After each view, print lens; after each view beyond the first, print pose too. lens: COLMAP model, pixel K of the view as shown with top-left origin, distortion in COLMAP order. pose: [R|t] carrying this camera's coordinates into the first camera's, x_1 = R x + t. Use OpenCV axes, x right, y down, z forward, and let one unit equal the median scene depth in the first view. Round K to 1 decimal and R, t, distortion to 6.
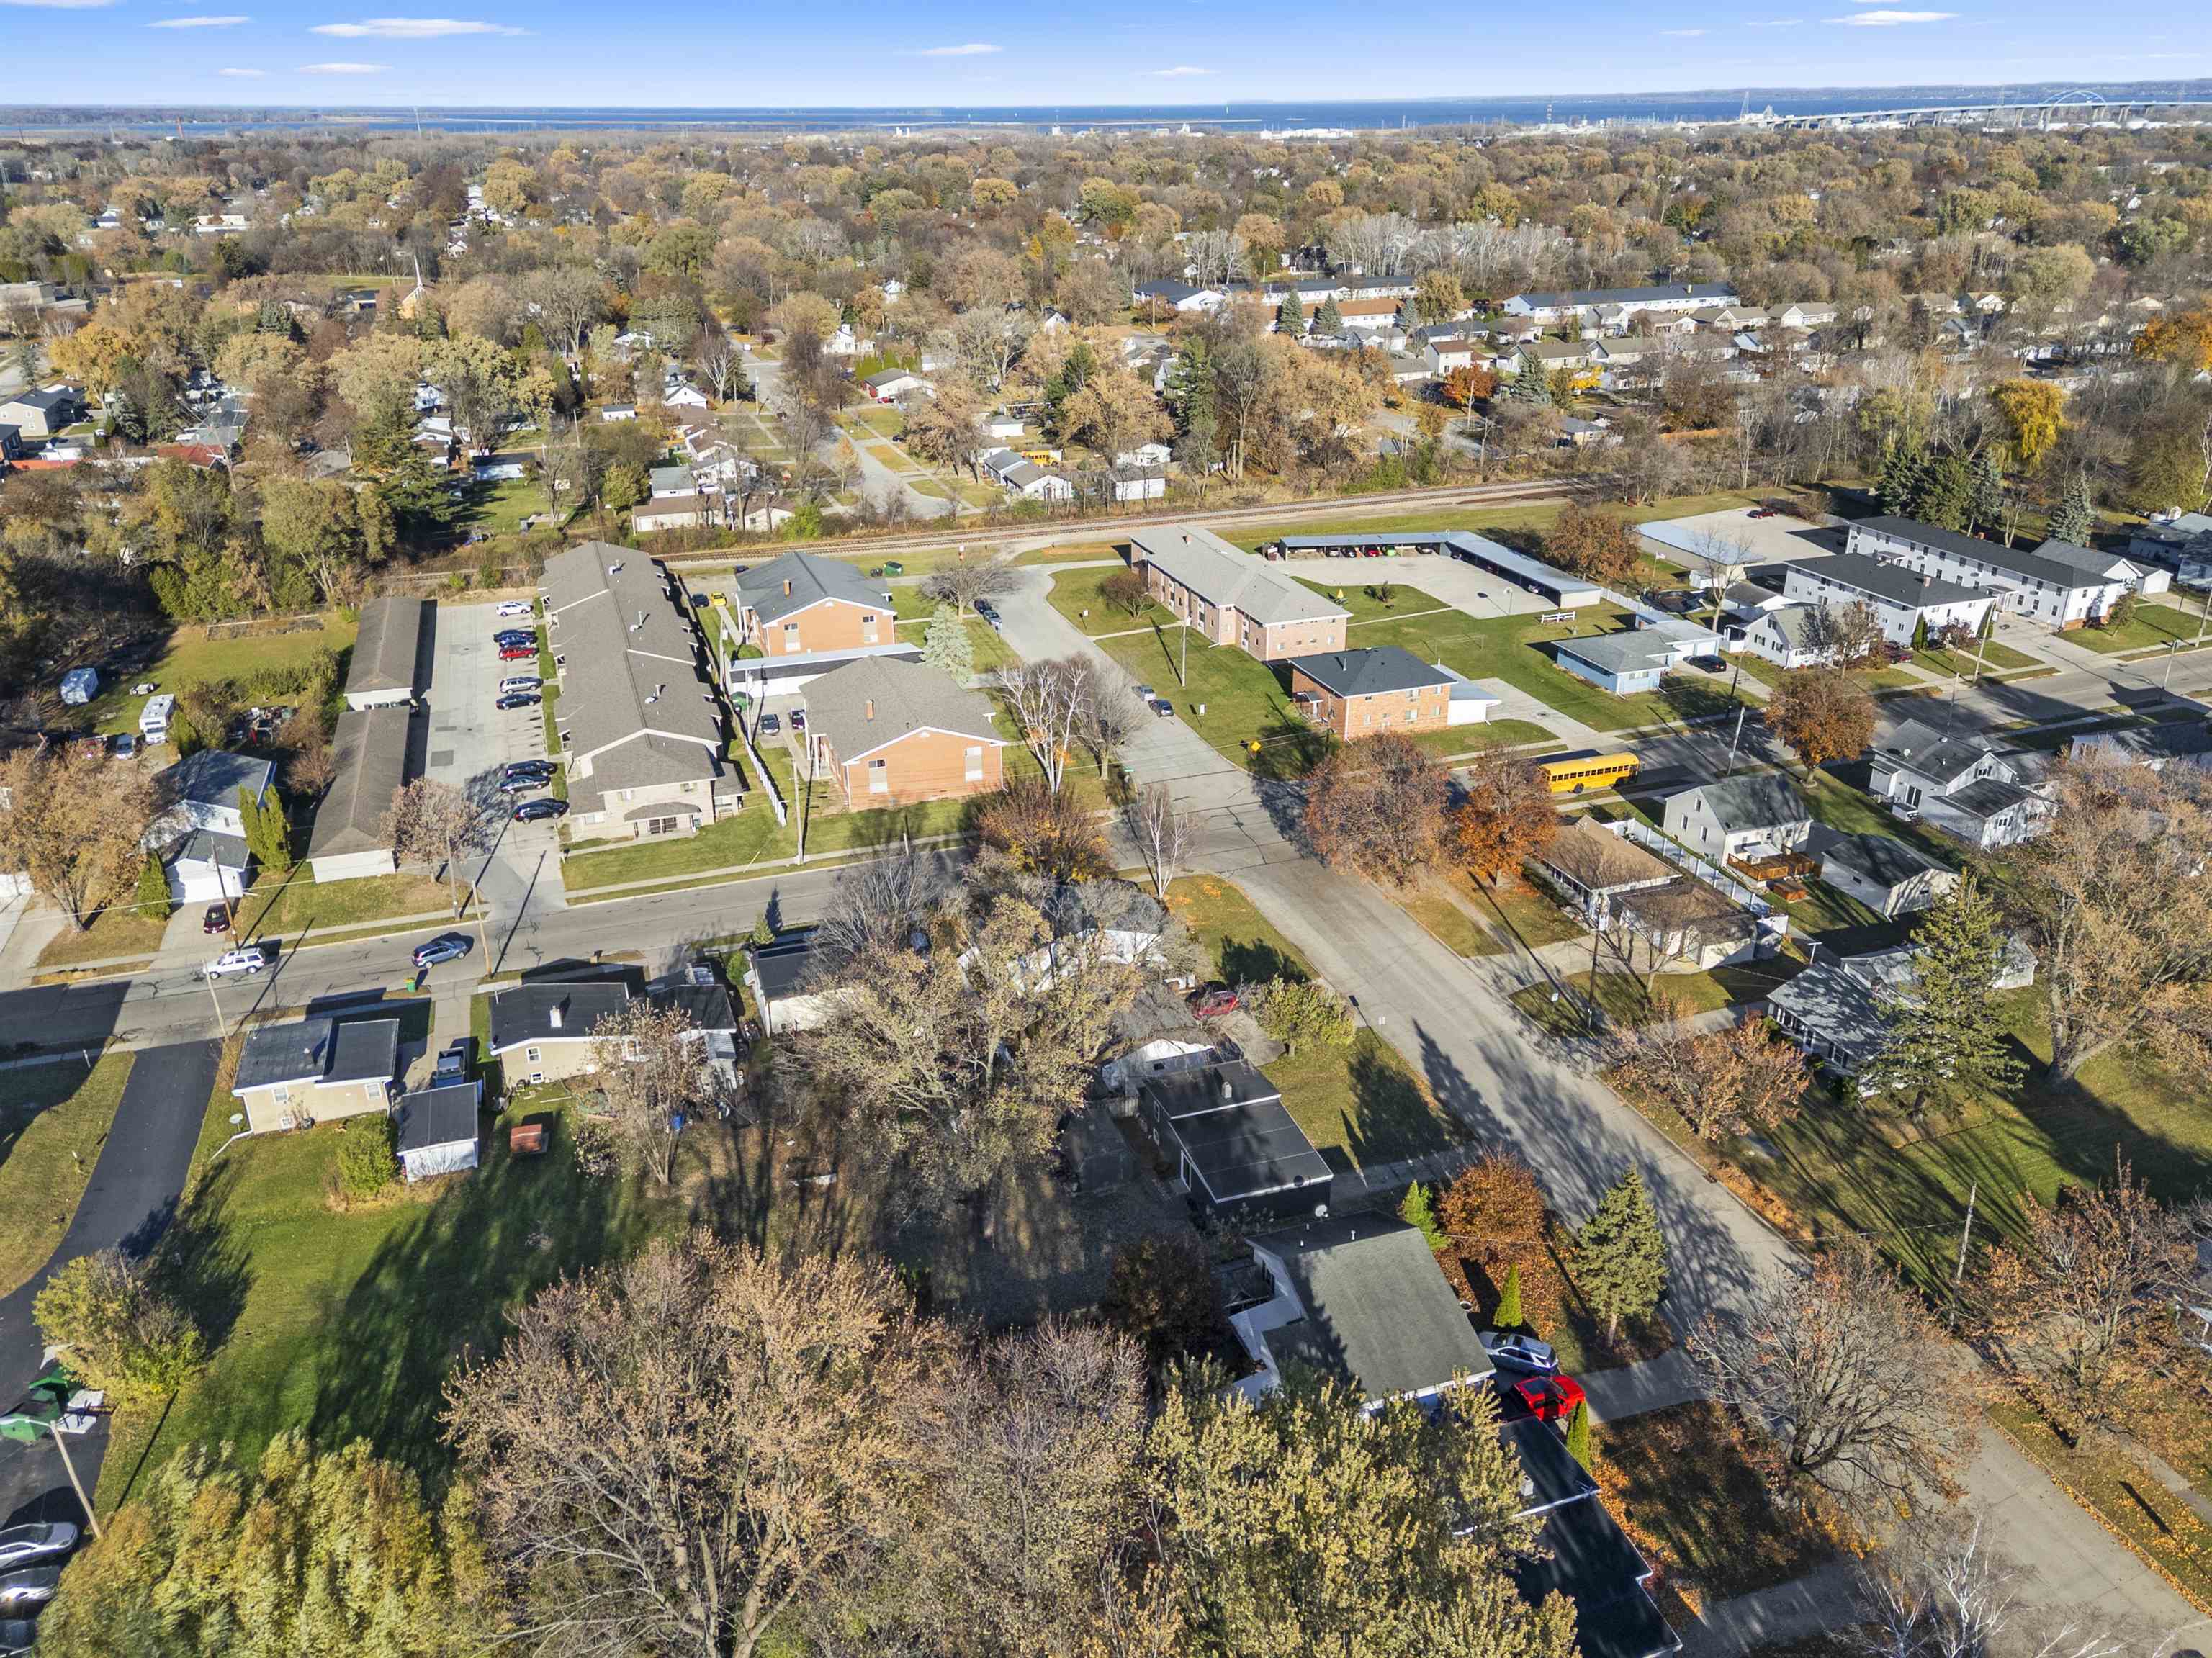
lens RADIAL K [[1645.7, 0, 1118.1], [0, 1645.7, 827.1], [0, 0, 1]] dist [0.067096, -0.052501]
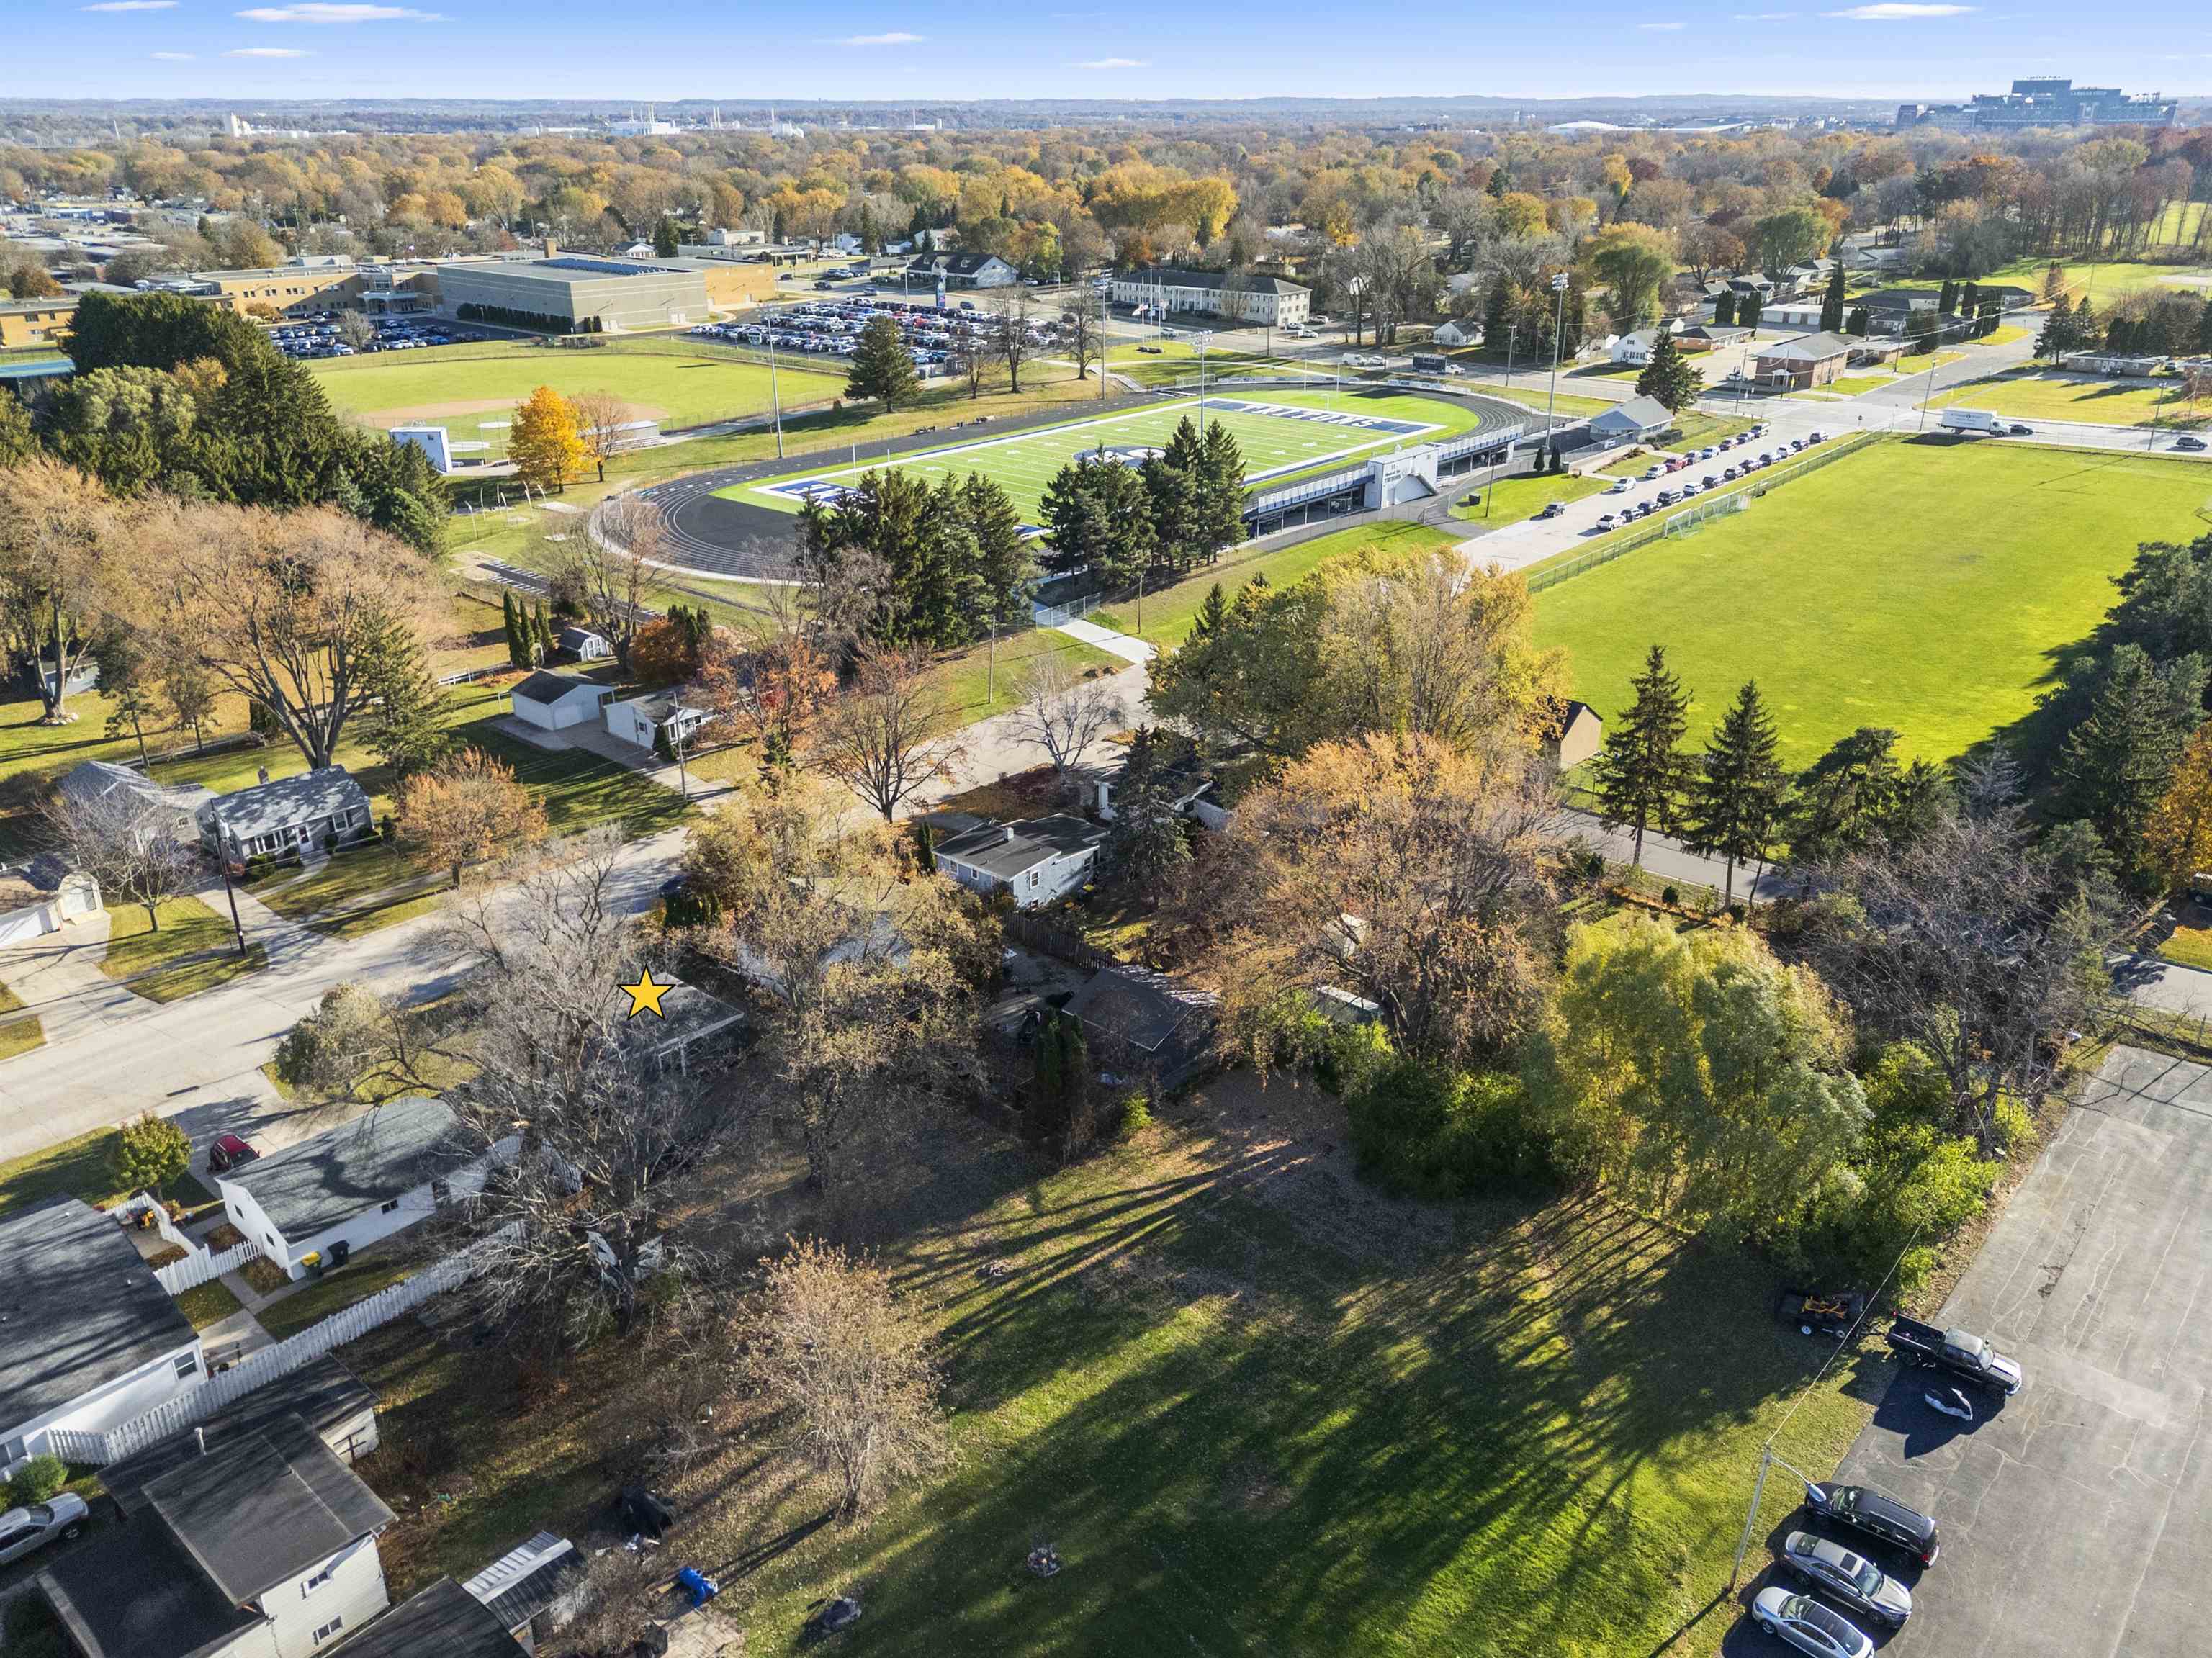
lens RADIAL K [[1645.7, 0, 1118.1], [0, 1645.7, 827.1], [0, 0, 1]] dist [0.067096, -0.052501]
pose [[-0.488702, -0.337944, 0.804341, -0.424375], [0.356458, 0.764130, 0.537627, -0.161966], [-0.796309, 0.549453, -0.252969, 0.536625]]
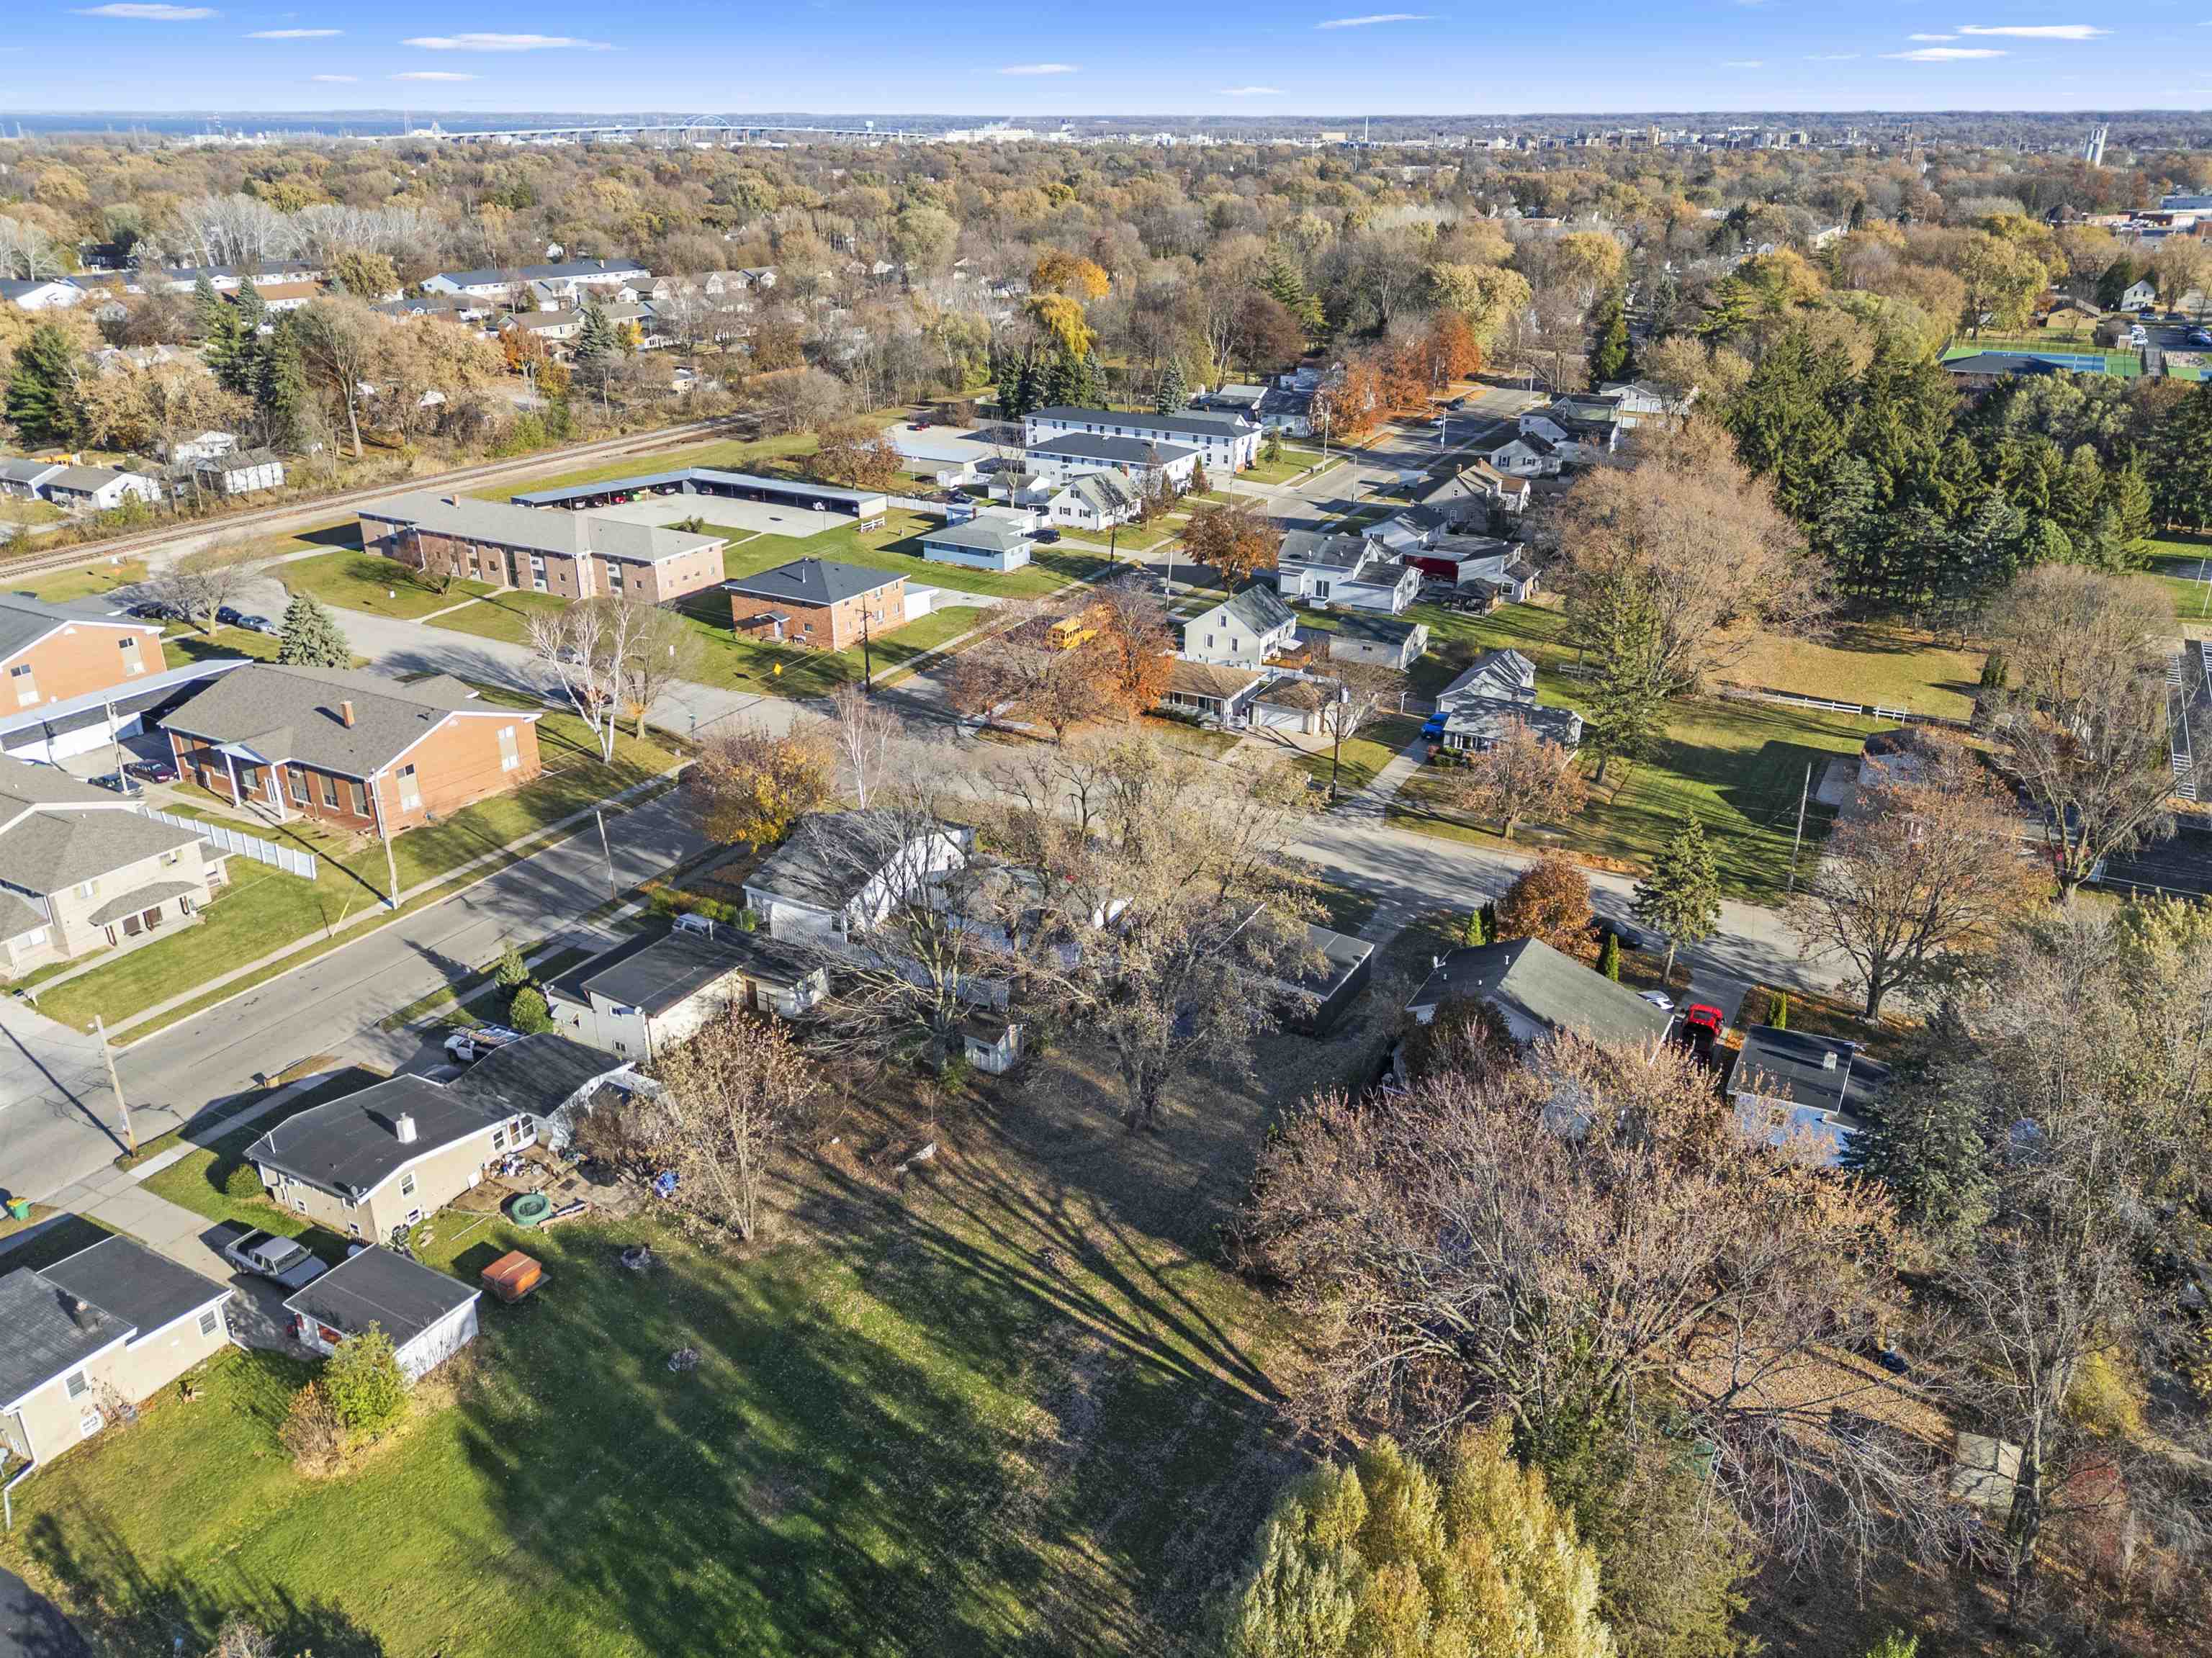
lens RADIAL K [[1602.7, 0, 1114.6], [0, 1602.7, 835.7], [0, 0, 1]] dist [0.079330, -0.072330]
pose [[0.748690, -0.259944, 0.609830, -0.316848], [0.259181, 0.961472, 0.091636, 0.006297], [-0.610155, 0.089450, 0.787217, 0.166267]]
